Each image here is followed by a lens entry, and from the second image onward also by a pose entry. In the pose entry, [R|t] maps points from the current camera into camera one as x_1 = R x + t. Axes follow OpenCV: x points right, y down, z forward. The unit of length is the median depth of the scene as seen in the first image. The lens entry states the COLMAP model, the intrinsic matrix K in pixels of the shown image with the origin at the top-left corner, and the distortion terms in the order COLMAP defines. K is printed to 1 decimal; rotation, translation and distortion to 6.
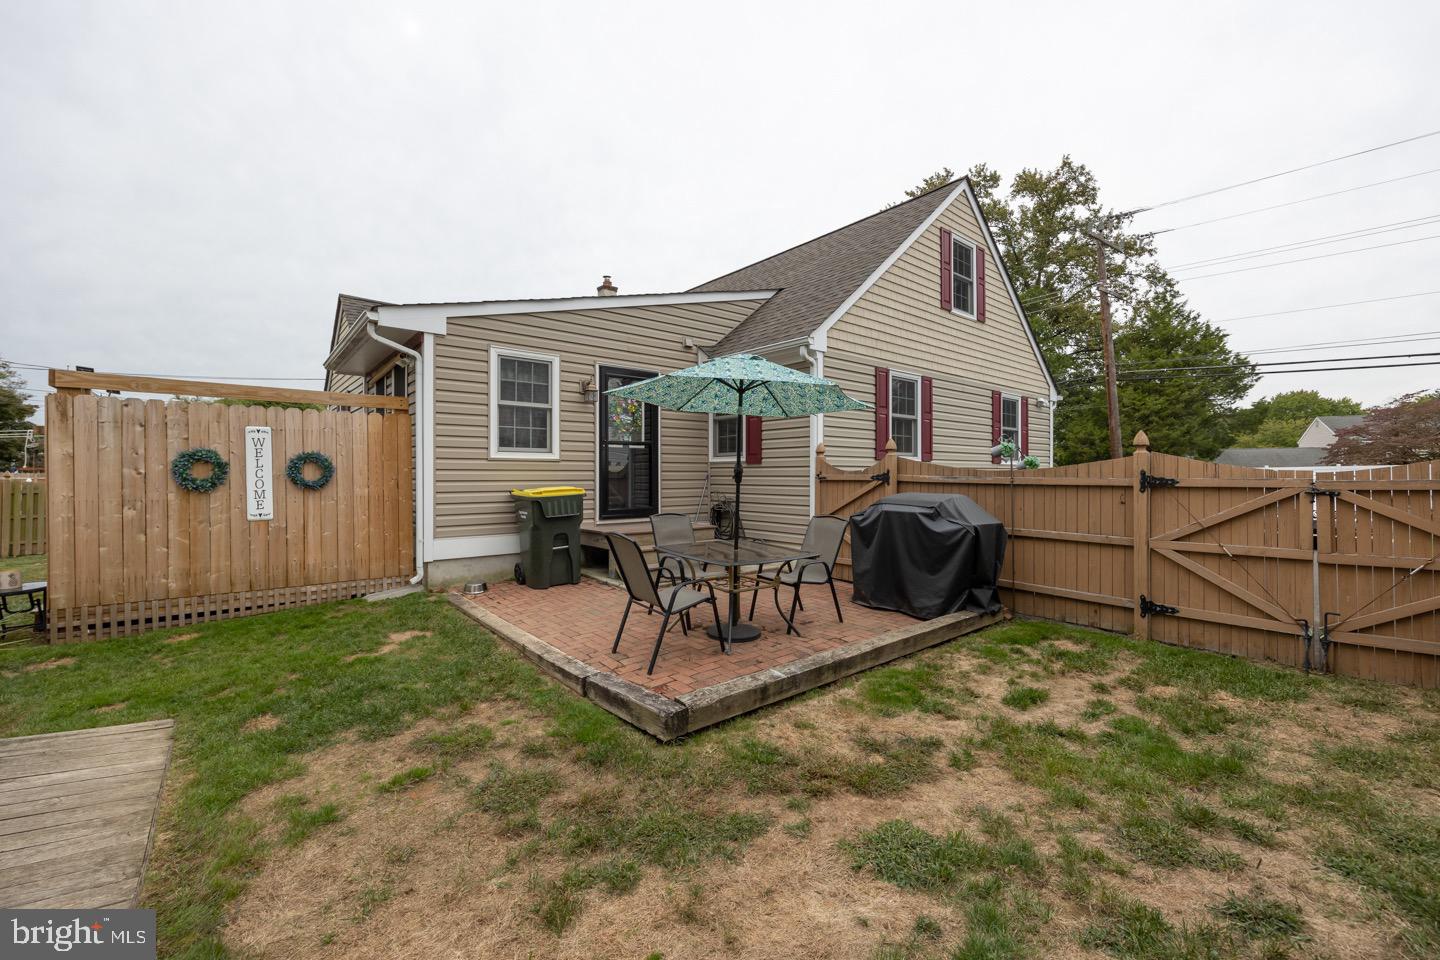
lens RADIAL K [[582.8, 0, 722.5], [0, 582.8, 477.4], [0, 0, 1]] dist [-0.001163, -0.000311]
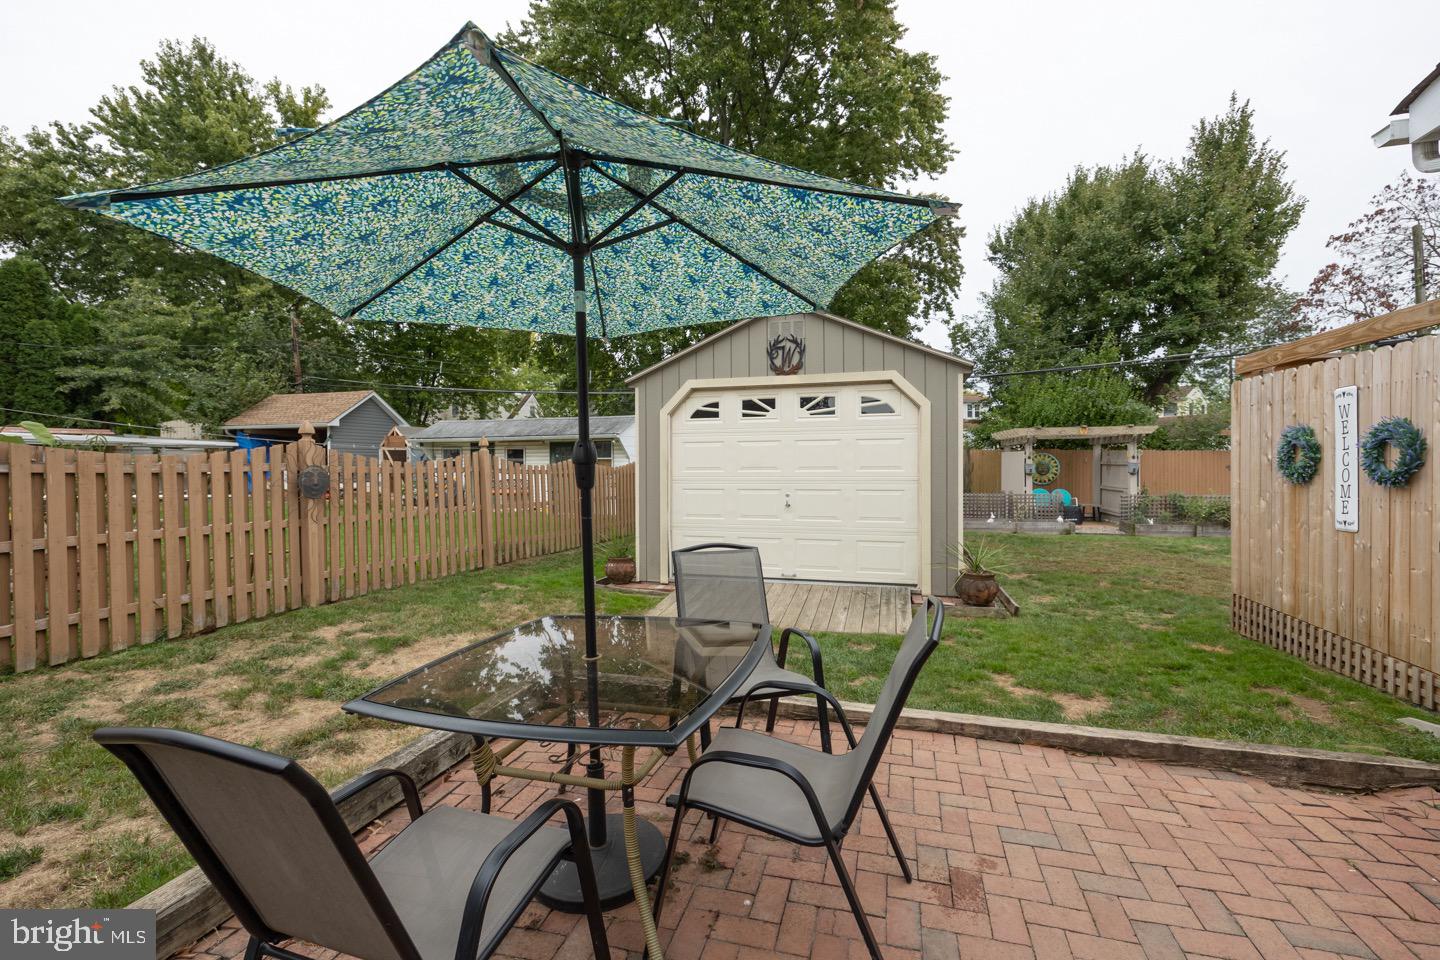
lens RADIAL K [[582.8, 0, 730.5], [0, 582.8, 466.0], [0, 0, 1]] dist [-0.001163, -0.000311]
pose [[-0.837585, 0.005787, -0.546276, 0.065895], [0.003433, 0.999980, 0.005330, -0.002250], [0.546296, 0.002589, -0.837588, 0.595714]]
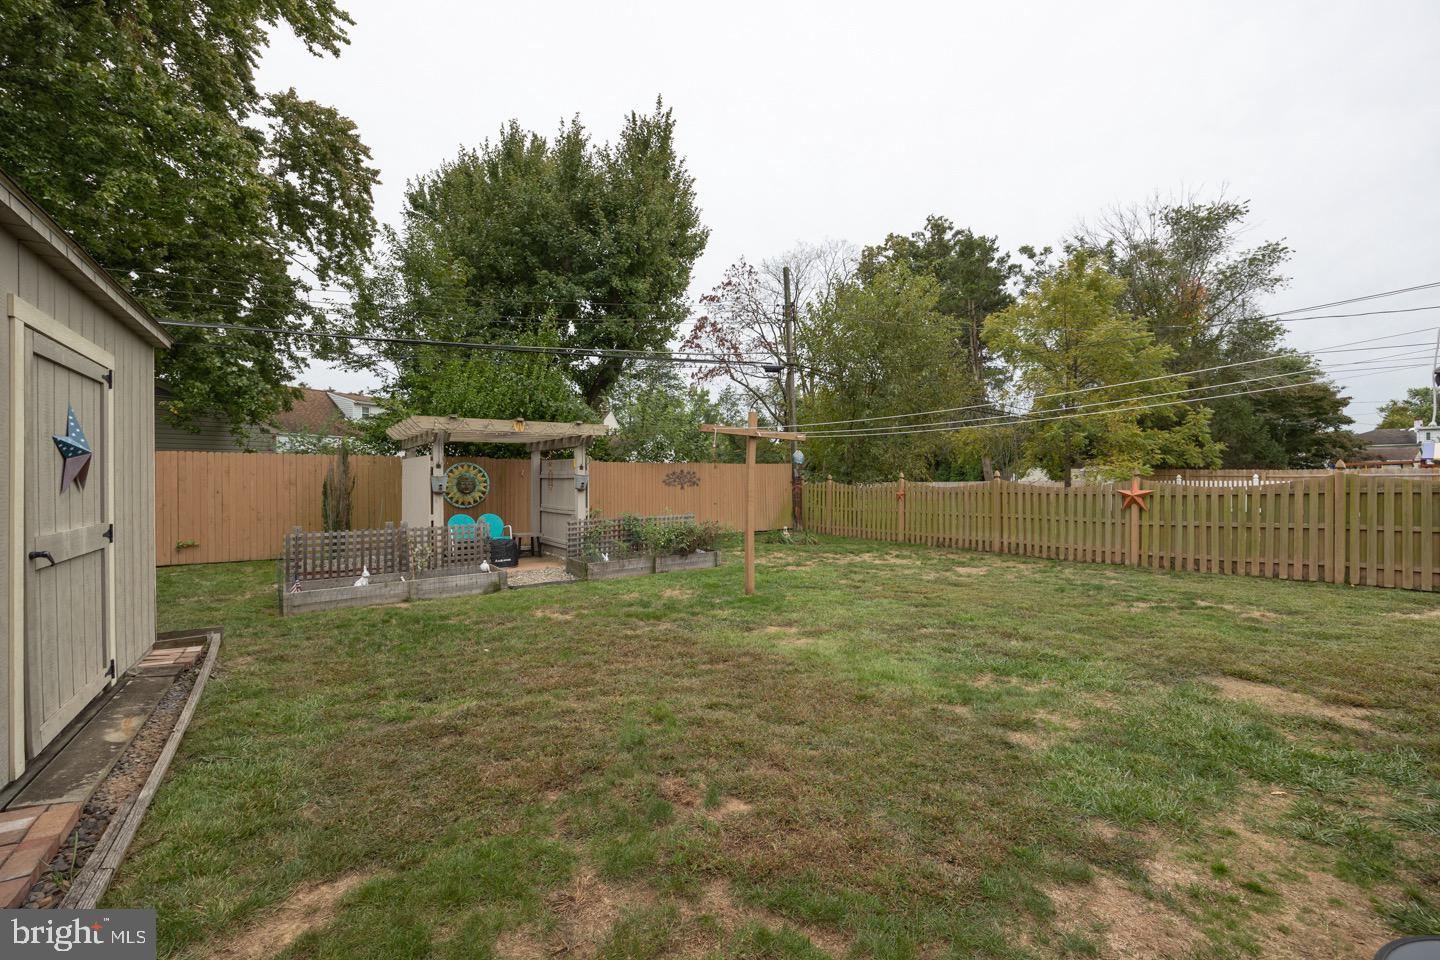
lens RADIAL K [[582.8, 0, 722.2], [0, 582.8, 476.0], [0, 0, 1]] dist [-0.001163, -0.000311]
pose [[-0.113401, -0.005691, -0.993533, -0.457299], [0.004782, 0.999969, -0.006274, 0.008517], [0.993538, -0.005462, -0.113370, 0.345105]]
